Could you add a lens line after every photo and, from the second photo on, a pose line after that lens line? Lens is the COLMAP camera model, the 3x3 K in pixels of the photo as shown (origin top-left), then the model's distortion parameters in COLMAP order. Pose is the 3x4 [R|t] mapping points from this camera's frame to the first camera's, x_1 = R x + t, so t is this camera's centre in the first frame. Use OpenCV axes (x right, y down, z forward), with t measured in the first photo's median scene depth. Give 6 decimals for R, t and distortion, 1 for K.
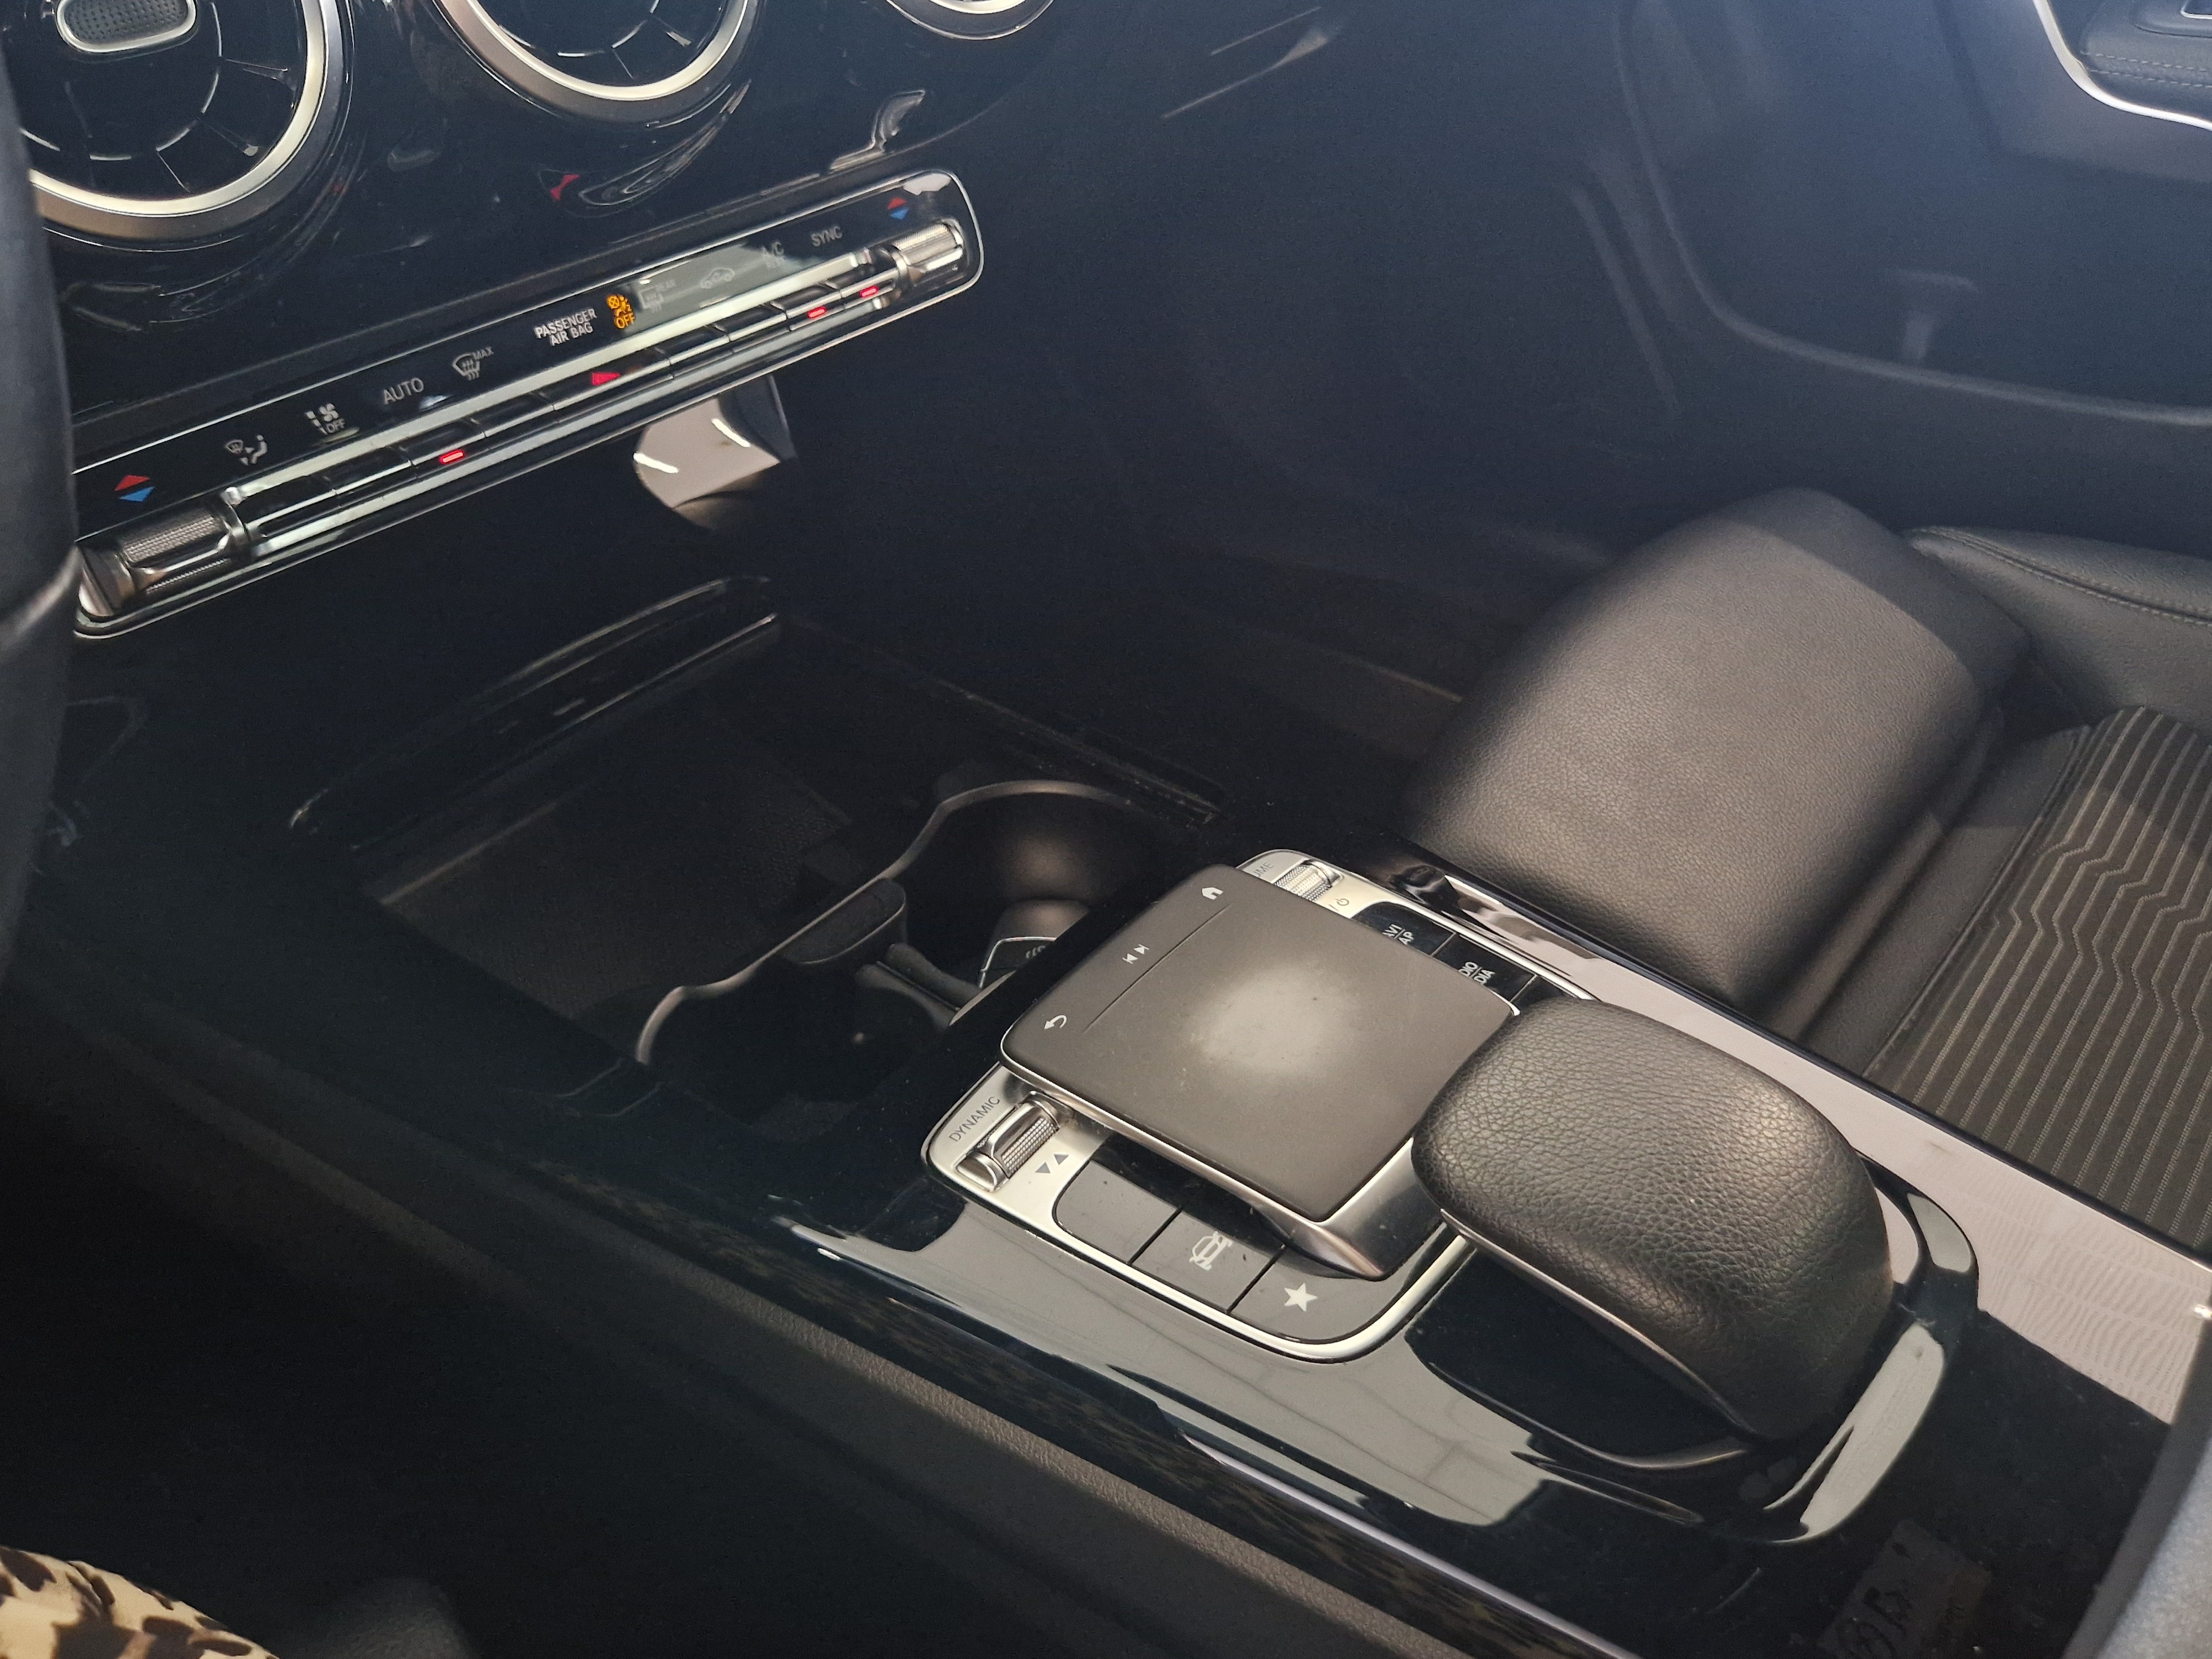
lens RADIAL K [[1977.6, 0, 1106.0], [0, 1977.6, 829.5], [0, 0, 1]] dist [0.005319, -0.000695]
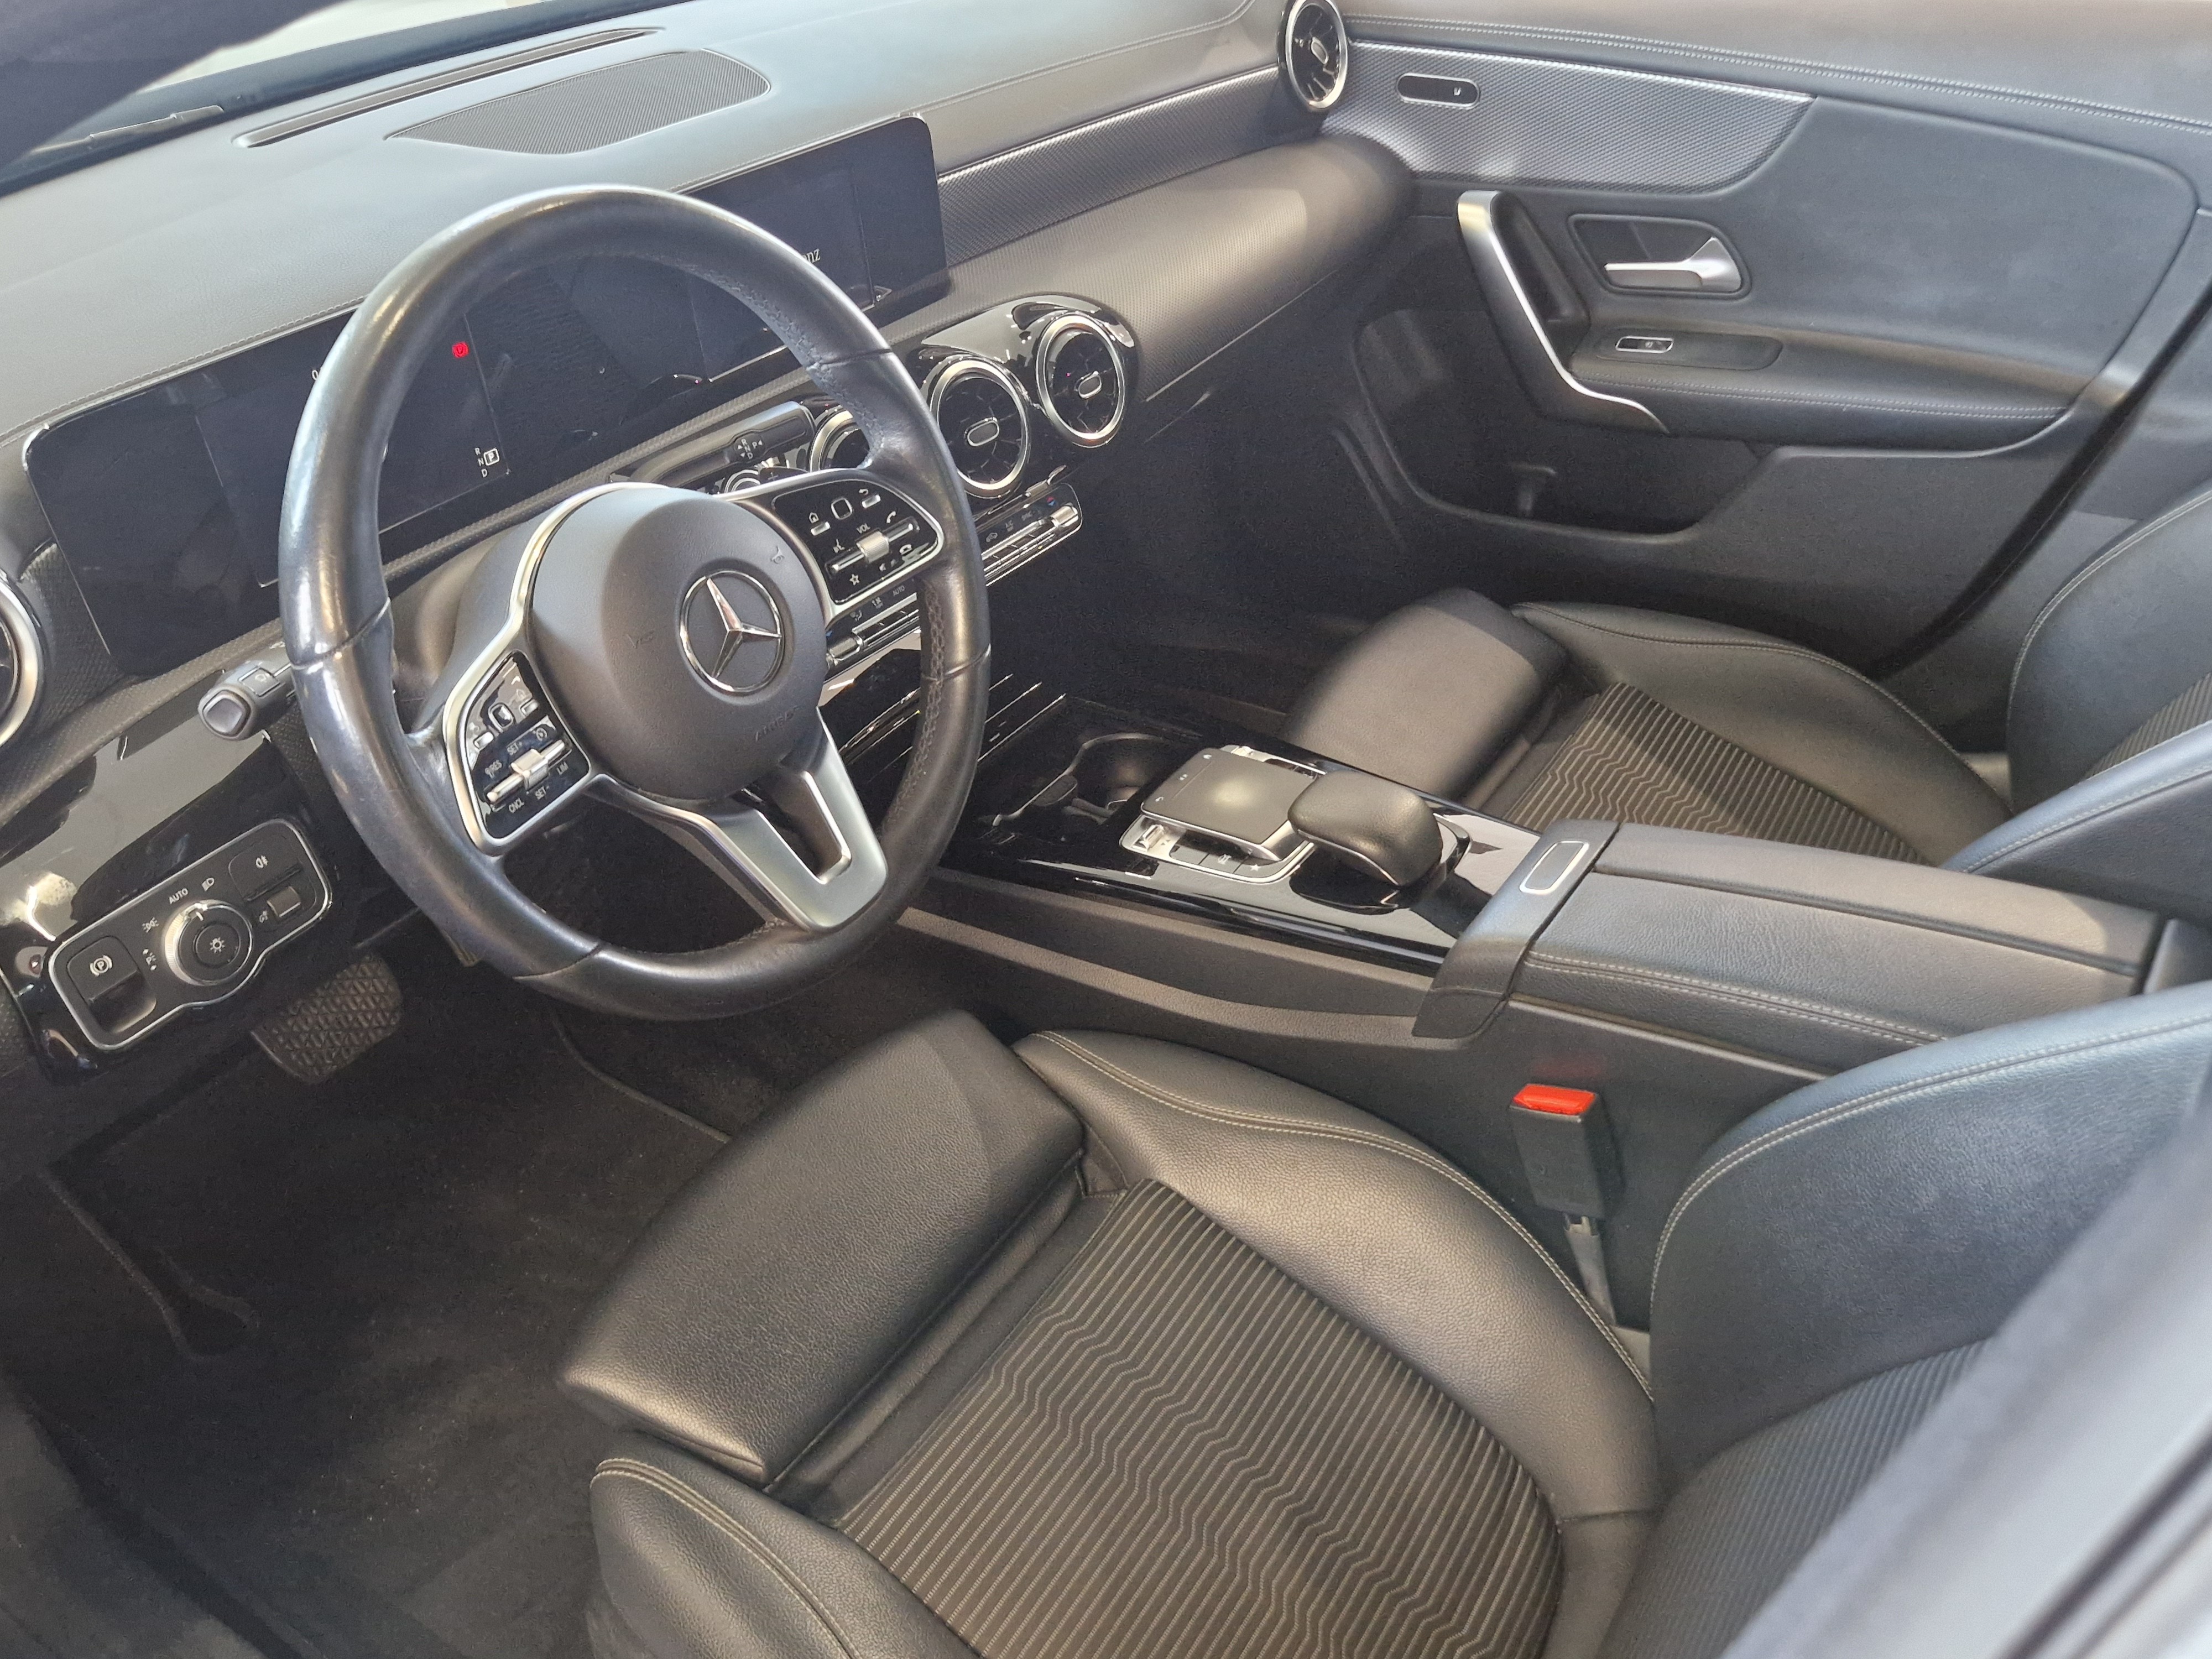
lens RADIAL K [[1842.6, 0, 1106.0], [0, 1842.6, 829.5], [0, 0, 1]] dist [0.034466, -0.018458]
pose [[0.995314, -0.069293, 0.067436, -0.185105], [0.072506, 0.996287, -0.046428, 0.168884], [-0.063969, 0.051100, 0.996643, -1.055550]]
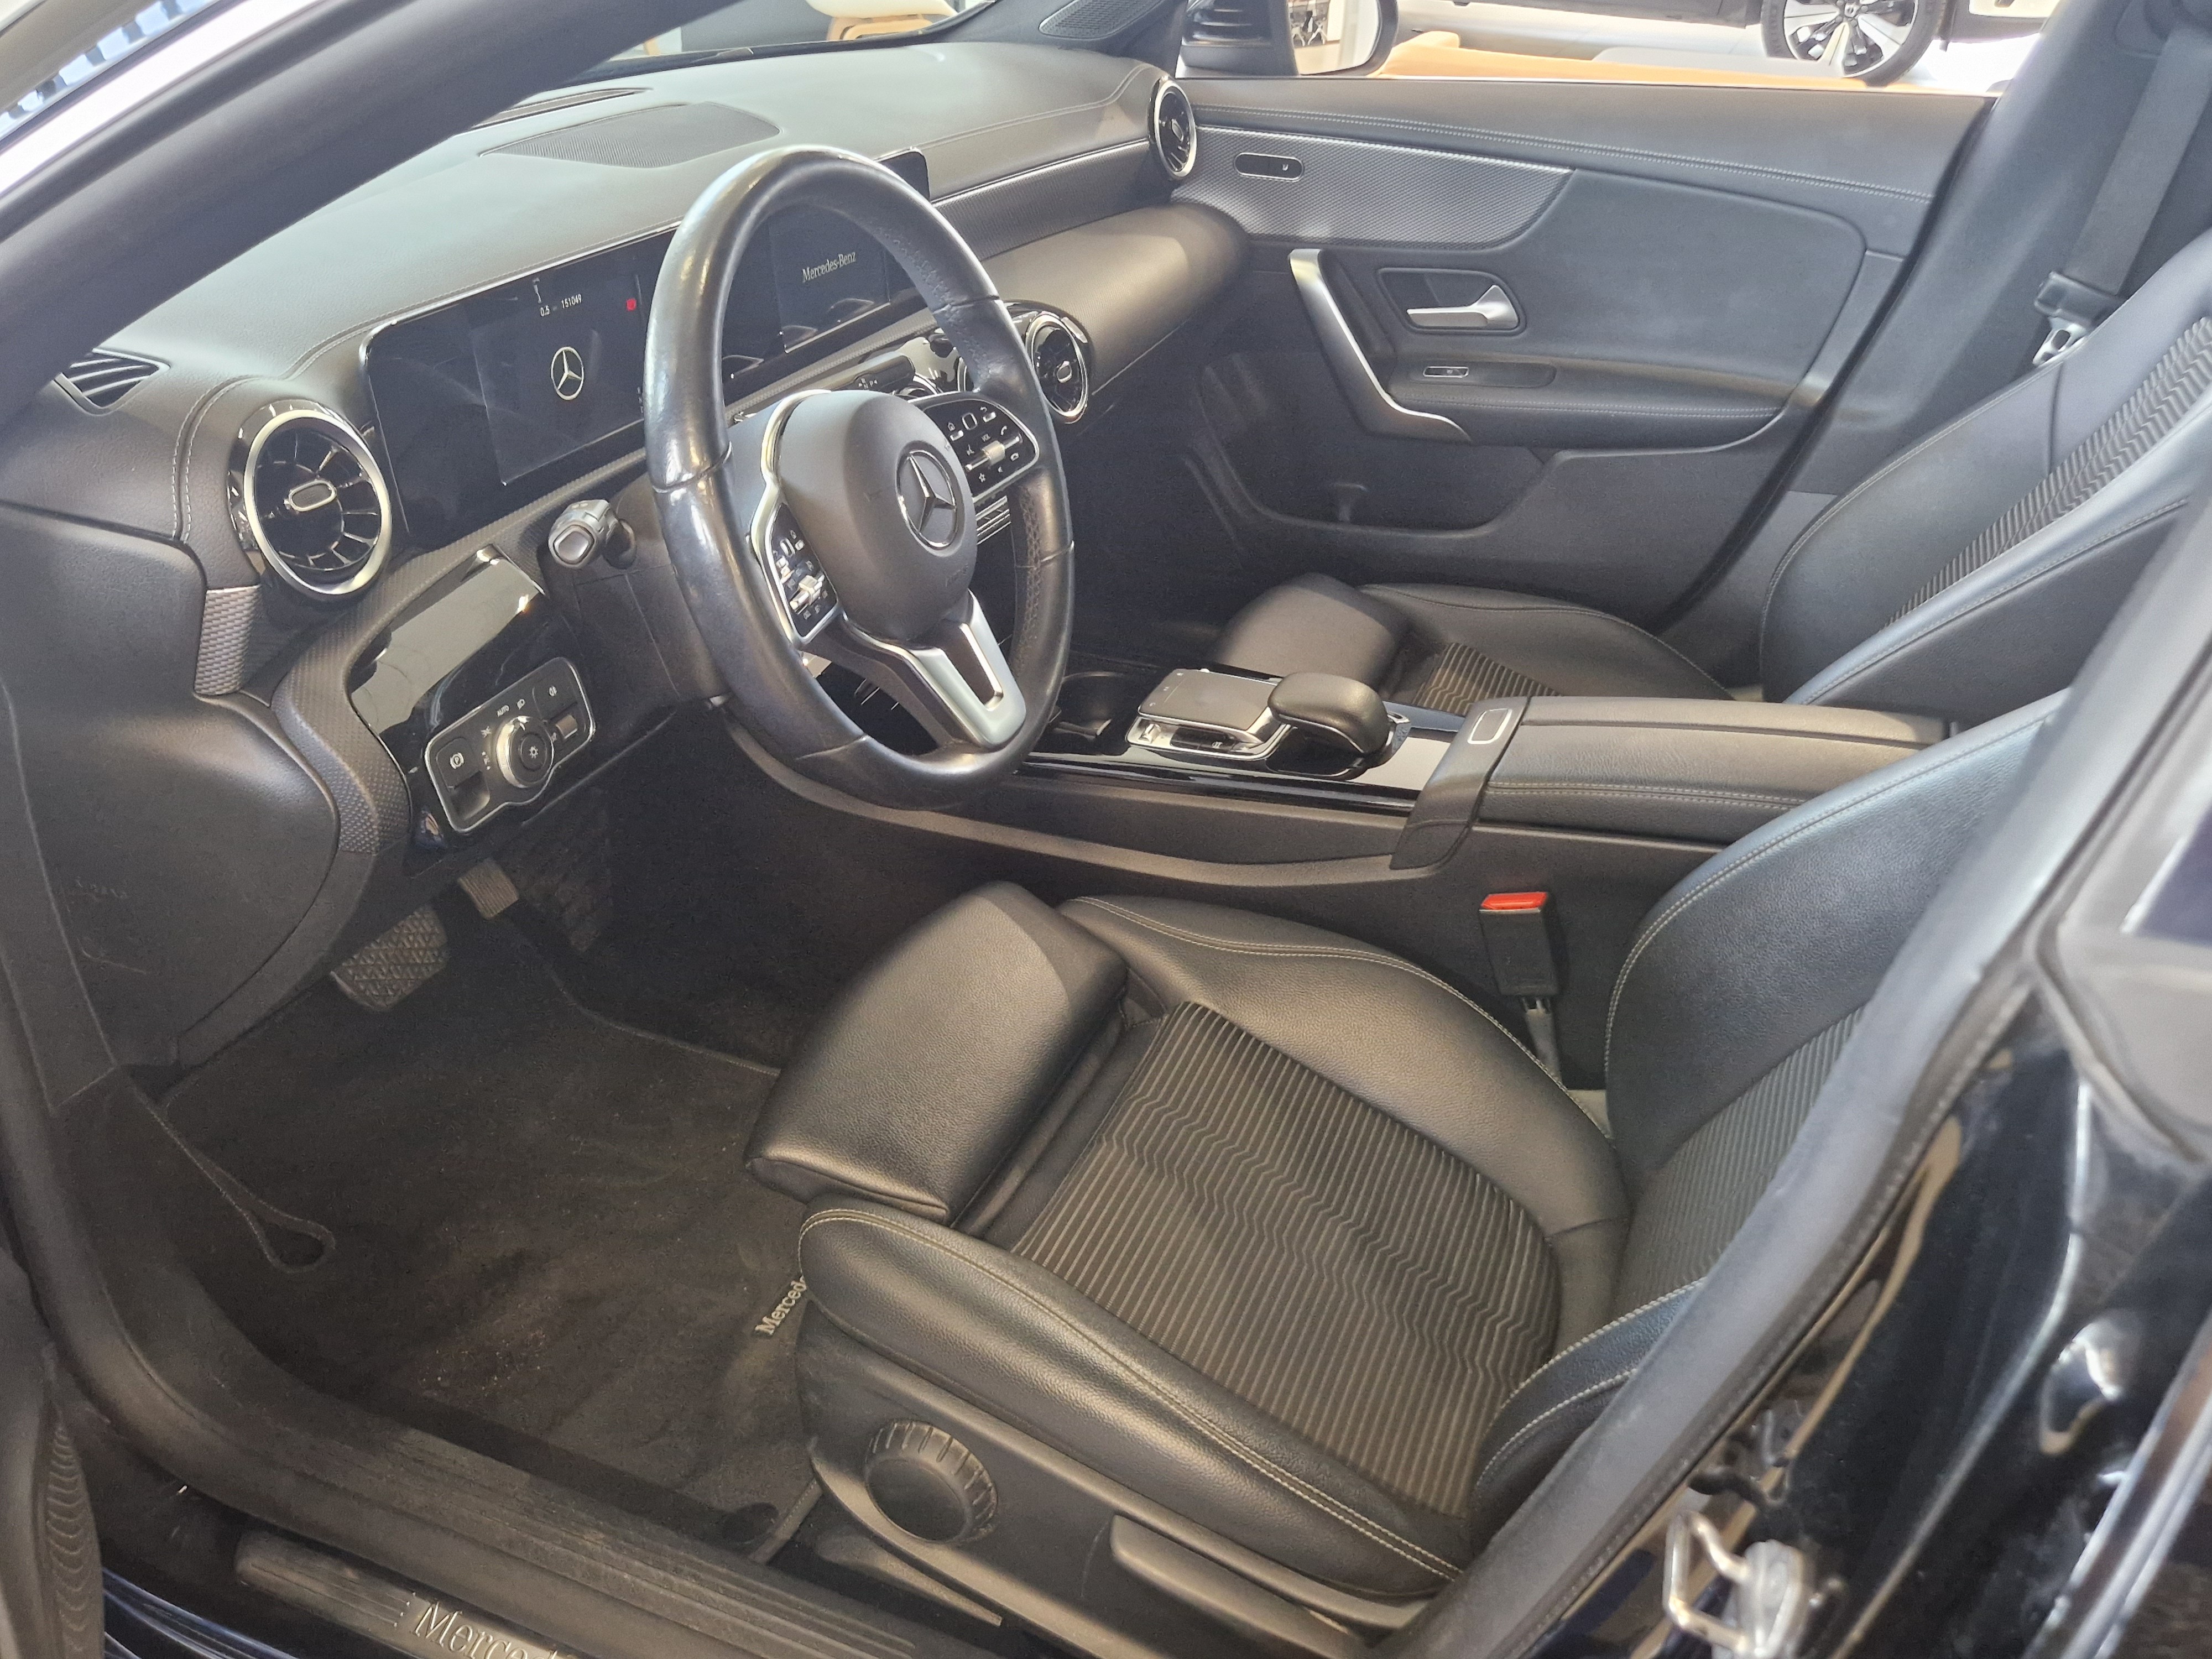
lens RADIAL K [[1826.6, 0, 1094.0], [0, 1826.6, 793.9], [0, 0, 1]] dist [0.014625, 0.001287]
pose [[0.962609, -0.108216, 0.248343, -0.597564], [0.141644, 0.982507, -0.120902, 0.400796], [-0.230915, 0.151557, 0.961098, -1.275585]]
